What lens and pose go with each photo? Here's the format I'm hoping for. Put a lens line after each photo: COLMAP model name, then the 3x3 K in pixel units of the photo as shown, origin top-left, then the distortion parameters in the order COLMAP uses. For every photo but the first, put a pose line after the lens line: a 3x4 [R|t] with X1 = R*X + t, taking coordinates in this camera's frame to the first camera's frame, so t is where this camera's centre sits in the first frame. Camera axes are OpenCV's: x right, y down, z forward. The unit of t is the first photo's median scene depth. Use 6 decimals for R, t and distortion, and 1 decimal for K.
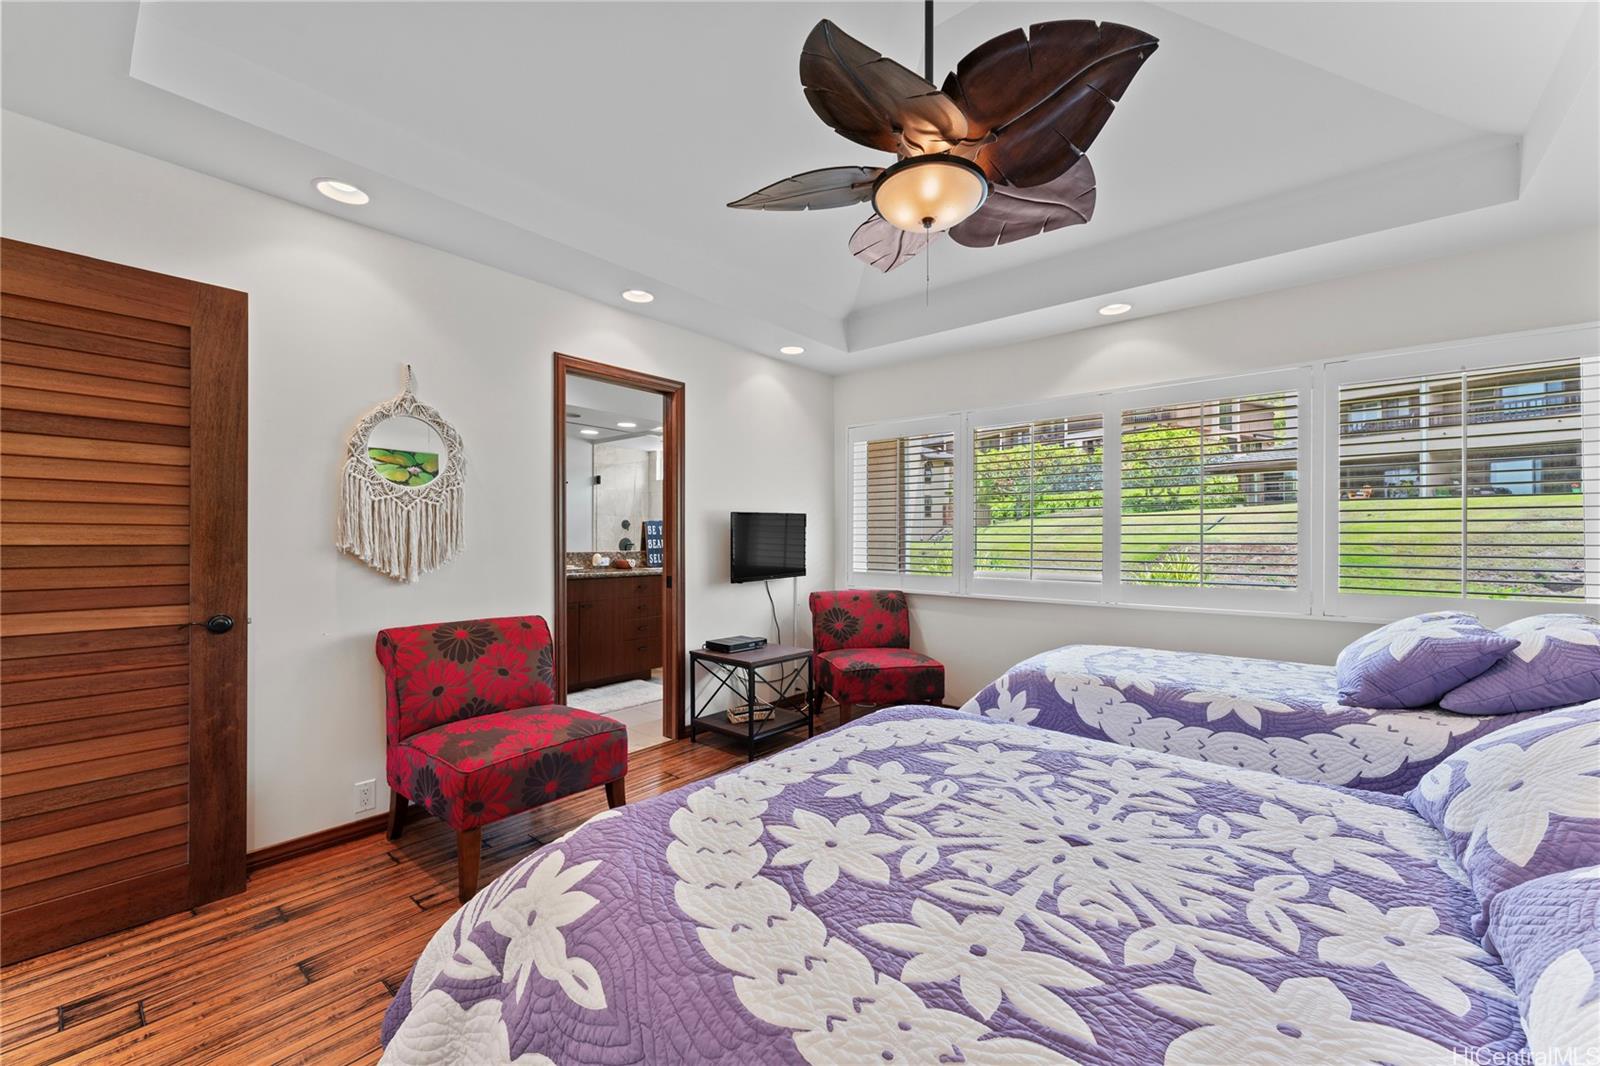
lens RADIAL K [[632.5, 0, 798.1], [0, 632.5, 537.0], [0, 0, 1]] dist [0.001794, -0.000076]
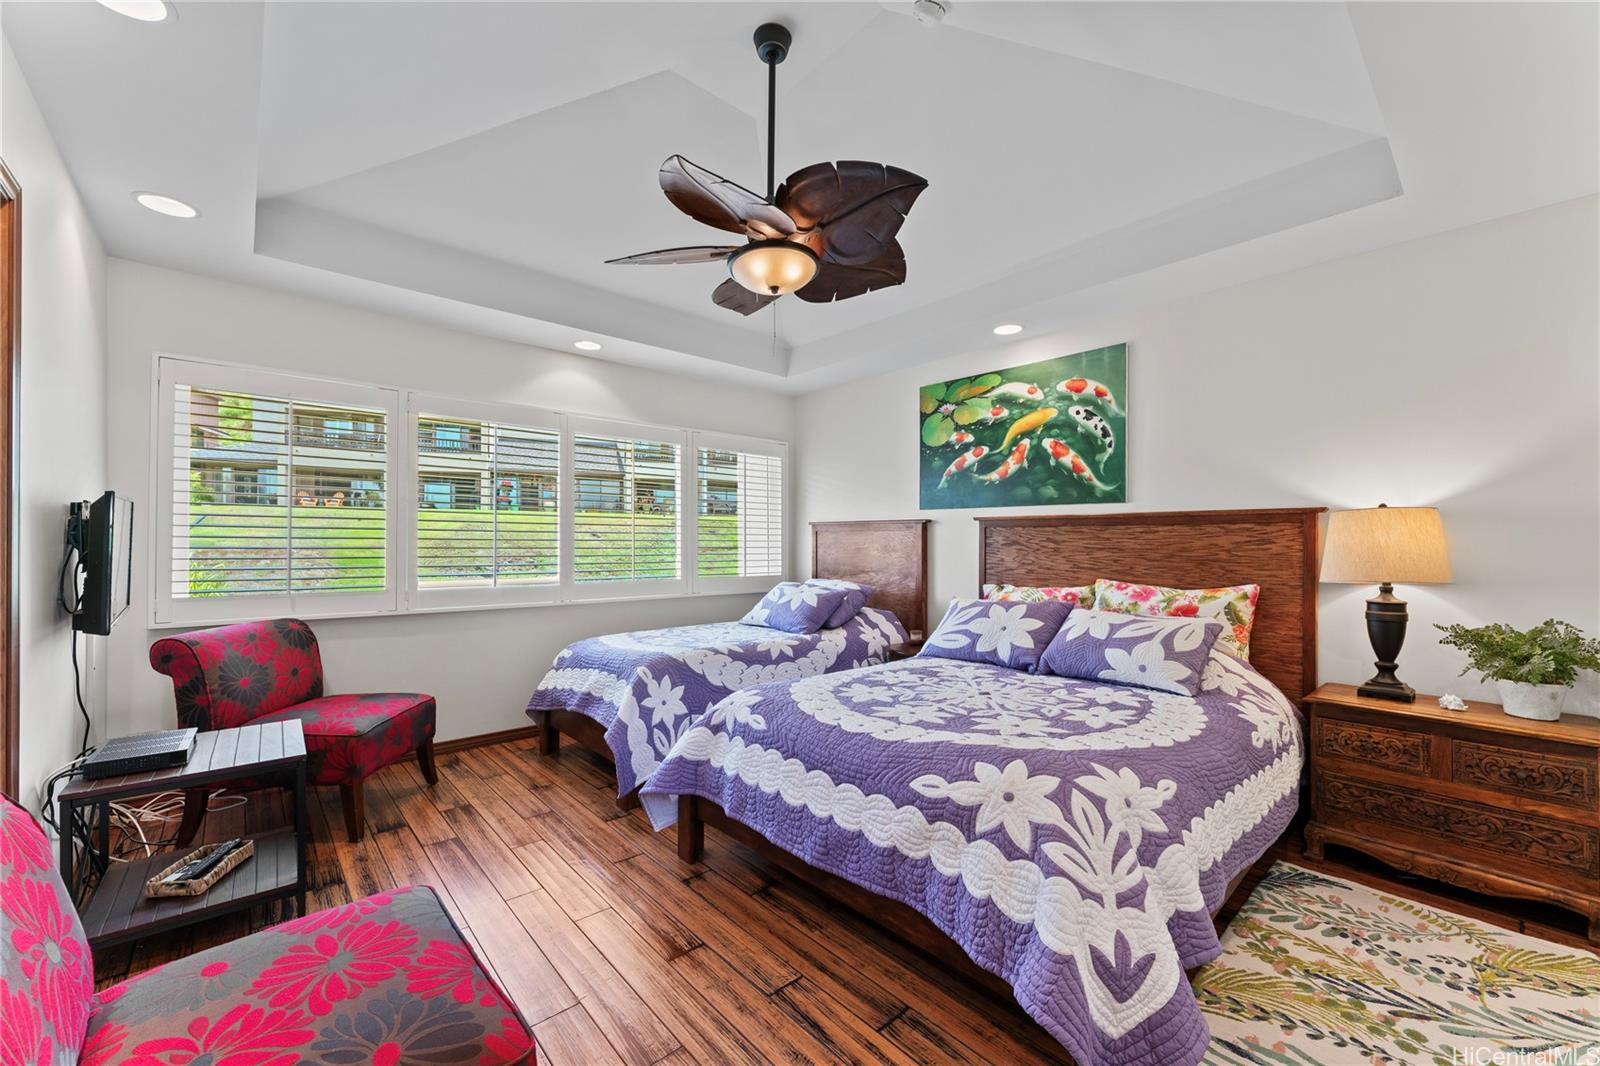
lens RADIAL K [[632.5, 0, 798.1], [0, 632.5, 537.0], [0, 0, 1]] dist [0.001794, -0.000076]
pose [[0.152901, 0.010222, 0.988189, -1.016602], [-0.004986, 0.999942, -0.009572, -0.002260], [-0.988229, -0.003463, 0.152943, 0.776536]]
